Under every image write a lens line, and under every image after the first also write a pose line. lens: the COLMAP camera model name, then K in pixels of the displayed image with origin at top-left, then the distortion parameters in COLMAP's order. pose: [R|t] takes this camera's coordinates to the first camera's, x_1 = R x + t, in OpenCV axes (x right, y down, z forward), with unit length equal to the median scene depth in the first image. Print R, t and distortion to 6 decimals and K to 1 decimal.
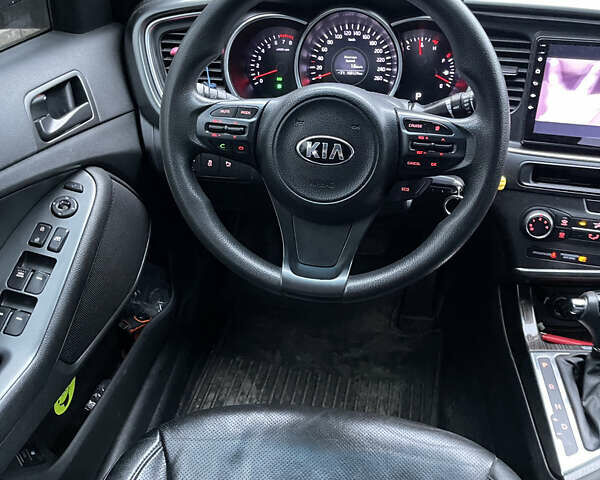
lens RADIAL K [[604.9, 0, 287.6], [0, 604.9, 241.0], [0, 0, 1]] dist [0.082130, -0.125559]
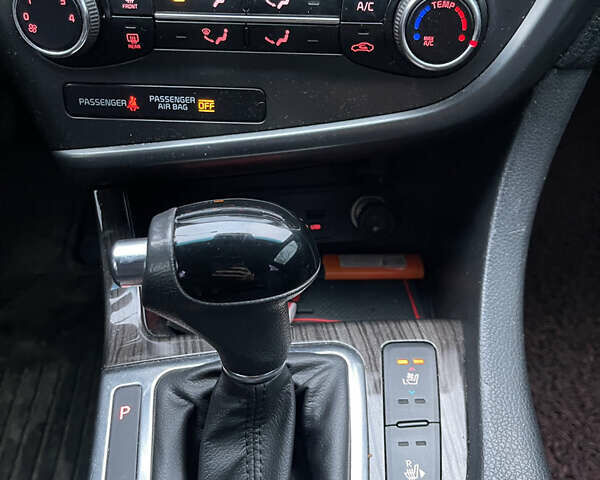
lens RADIAL K [[604.9, 0, 287.6], [0, 604.9, 241.0], [0, 0, 1]] dist [0.082130, -0.125559]
pose [[0.972102, -0.154370, 0.176600, 0.474106], [0.115862, 0.970659, 0.210708, 0.038703], [-0.203945, -0.184368, 0.961465, 0.659163]]
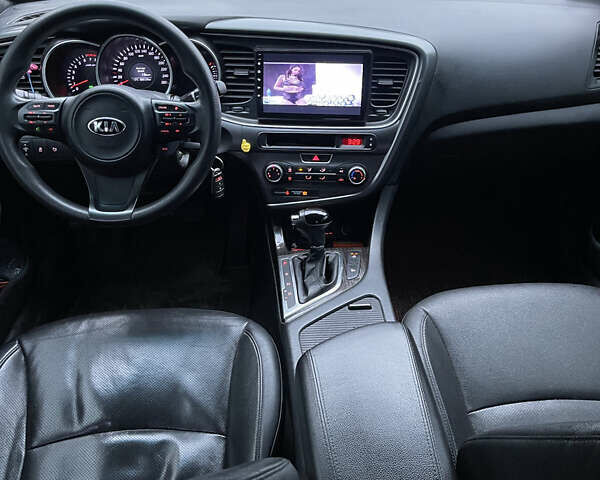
lens RADIAL K [[604.9, 0, 287.6], [0, 604.9, 241.0], [0, 0, 1]] dist [0.082130, -0.125559]
pose [[0.978310, -0.103409, 0.179487, 0.164347], [0.107774, 0.994066, -0.014719, 0.172946], [-0.176900, 0.033743, 0.983650, -0.491451]]
